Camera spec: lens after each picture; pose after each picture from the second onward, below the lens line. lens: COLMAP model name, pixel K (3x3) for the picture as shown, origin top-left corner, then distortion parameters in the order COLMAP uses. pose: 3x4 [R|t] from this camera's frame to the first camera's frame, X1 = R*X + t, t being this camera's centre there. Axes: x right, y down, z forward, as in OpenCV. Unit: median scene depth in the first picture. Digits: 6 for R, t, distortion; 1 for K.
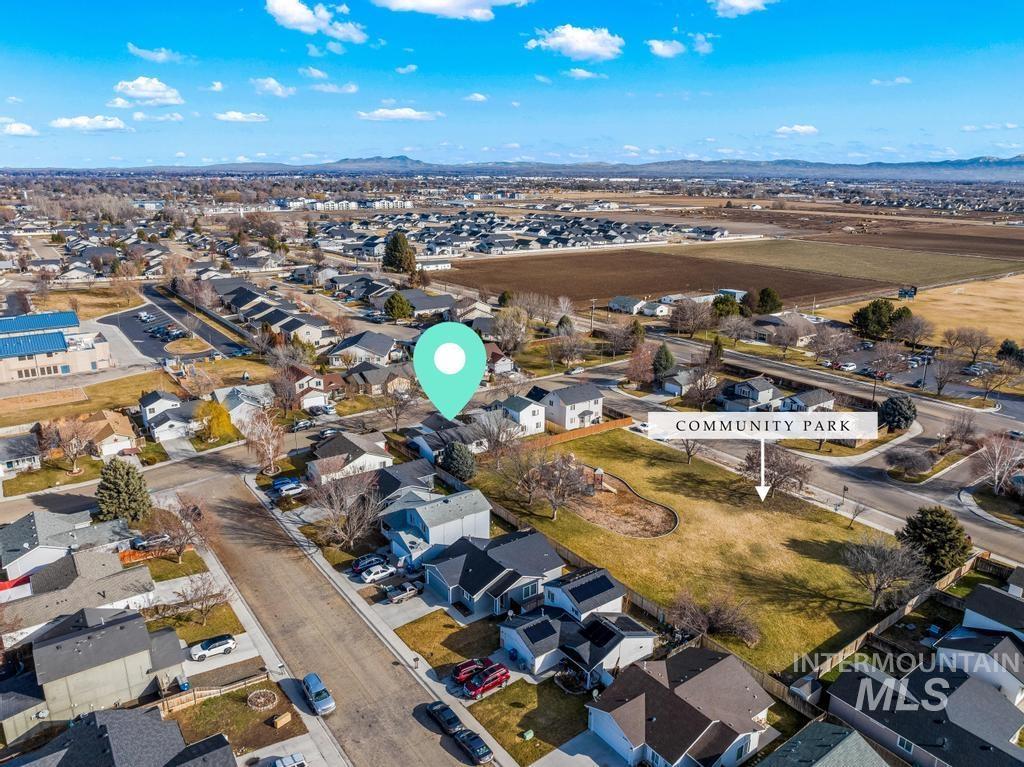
lens RADIAL K [[715.0, 0, 512.0], [0, 715.0, 383.5], [0, 0, 1]] dist [0.002060, 0.000216]
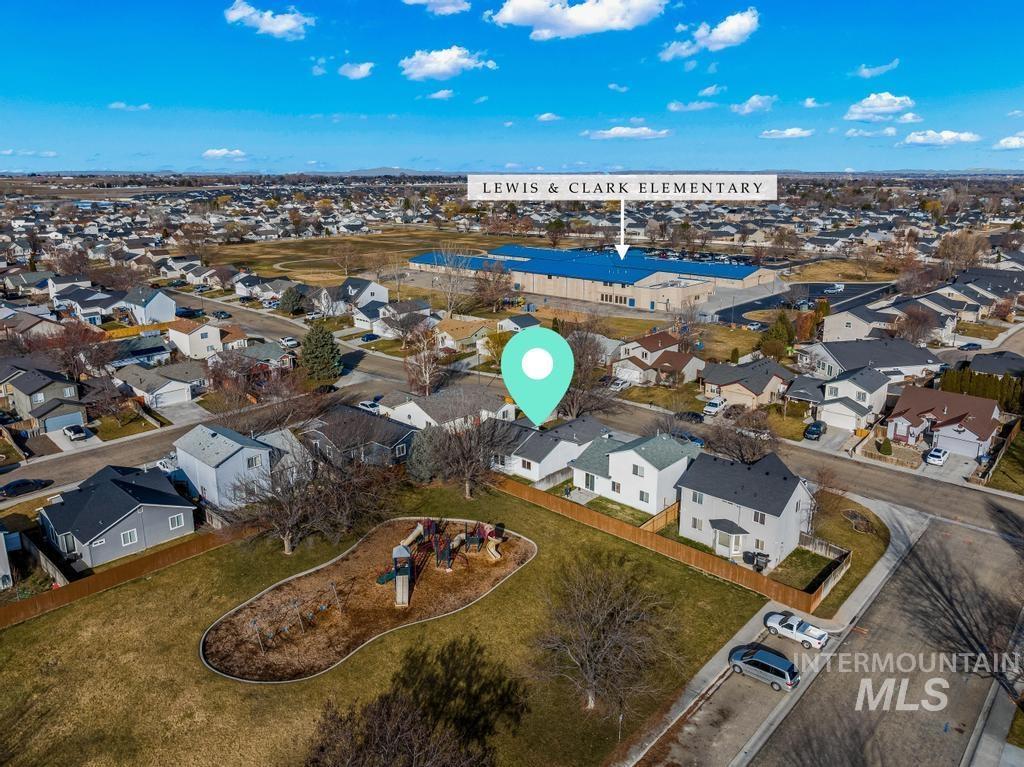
lens RADIAL K [[715.0, 0, 512.0], [0, 715.0, 383.5], [0, 0, 1]] dist [0.002060, 0.000216]
pose [[0.198708, 0.270483, -0.941995, 0.513491], [-0.268778, 0.939350, 0.213026, -0.113109], [0.942483, 0.210857, 0.259356, 0.755201]]
